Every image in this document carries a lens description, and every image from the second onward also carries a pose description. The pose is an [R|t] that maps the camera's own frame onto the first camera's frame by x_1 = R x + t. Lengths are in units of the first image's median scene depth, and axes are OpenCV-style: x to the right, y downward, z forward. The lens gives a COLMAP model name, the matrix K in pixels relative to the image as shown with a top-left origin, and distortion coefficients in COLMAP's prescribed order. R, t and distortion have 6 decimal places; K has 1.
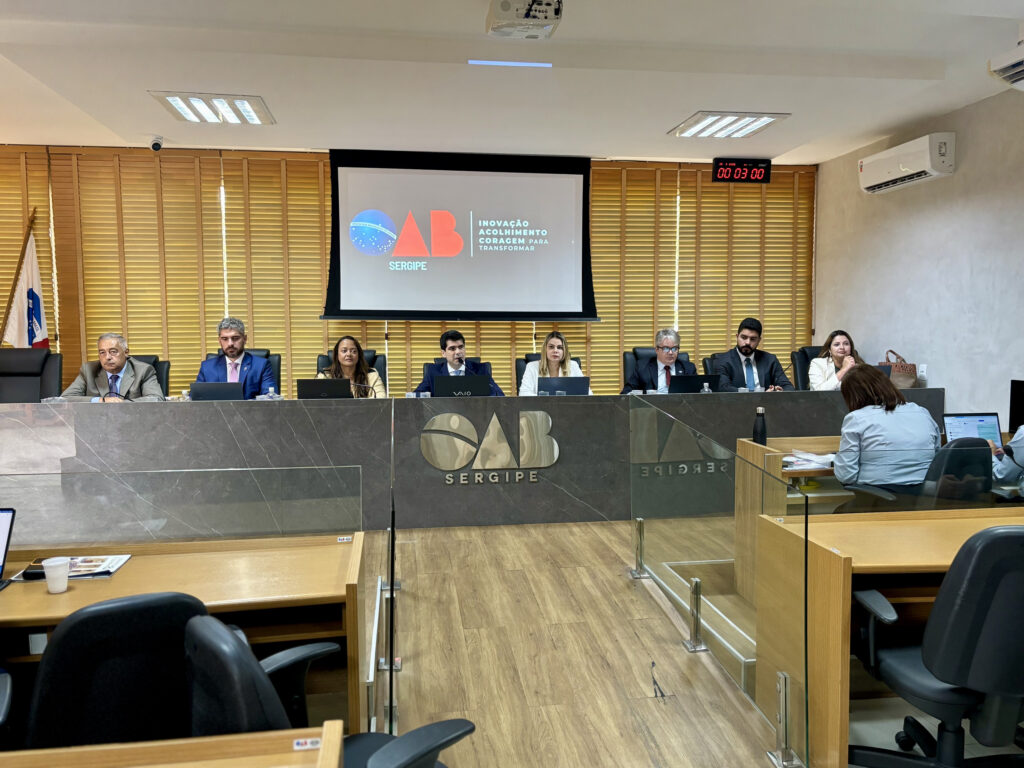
lens RADIAL K [[813.5, 0, 521.6], [0, 813.5, 390.8], [0, 0, 1]] dist [0.048071, -0.048378]
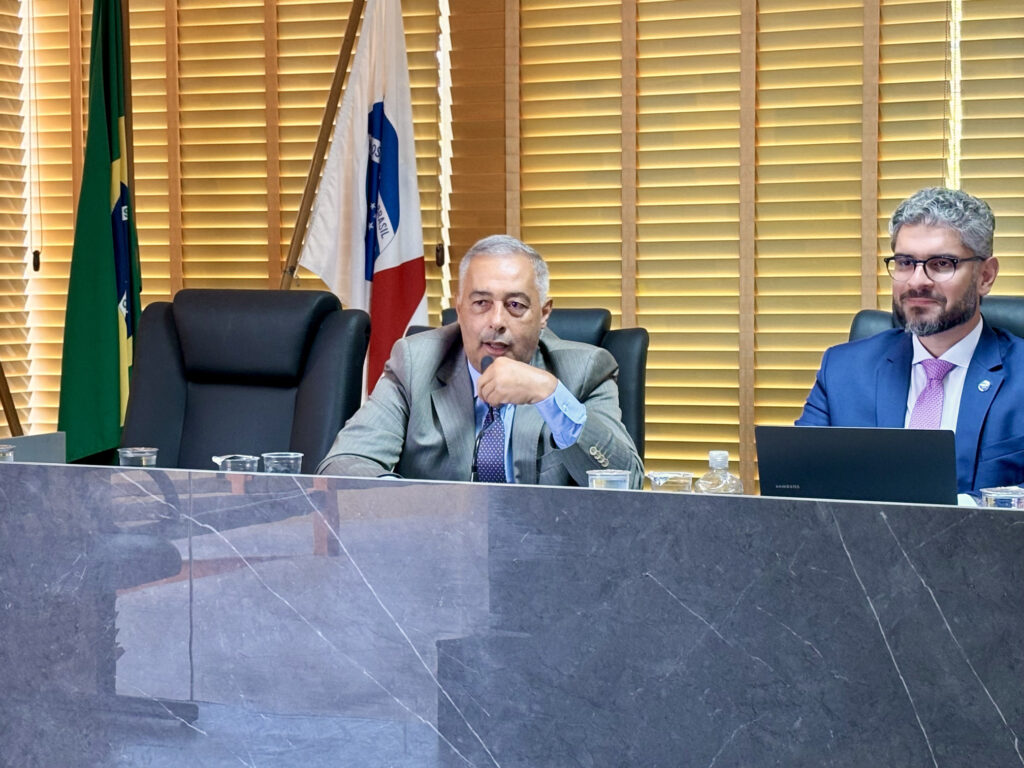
lens RADIAL K [[2344.9, 0, 485.6], [0, 2344.9, 400.3], [0, 0, 1]] dist [0.168190, 0.000000]
pose [[0.823563, 0.035627, -0.566105, -0.039277], [-0.042516, 0.999095, 0.001024, -0.011602], [0.565630, 0.023225, 0.824332, 0.268094]]
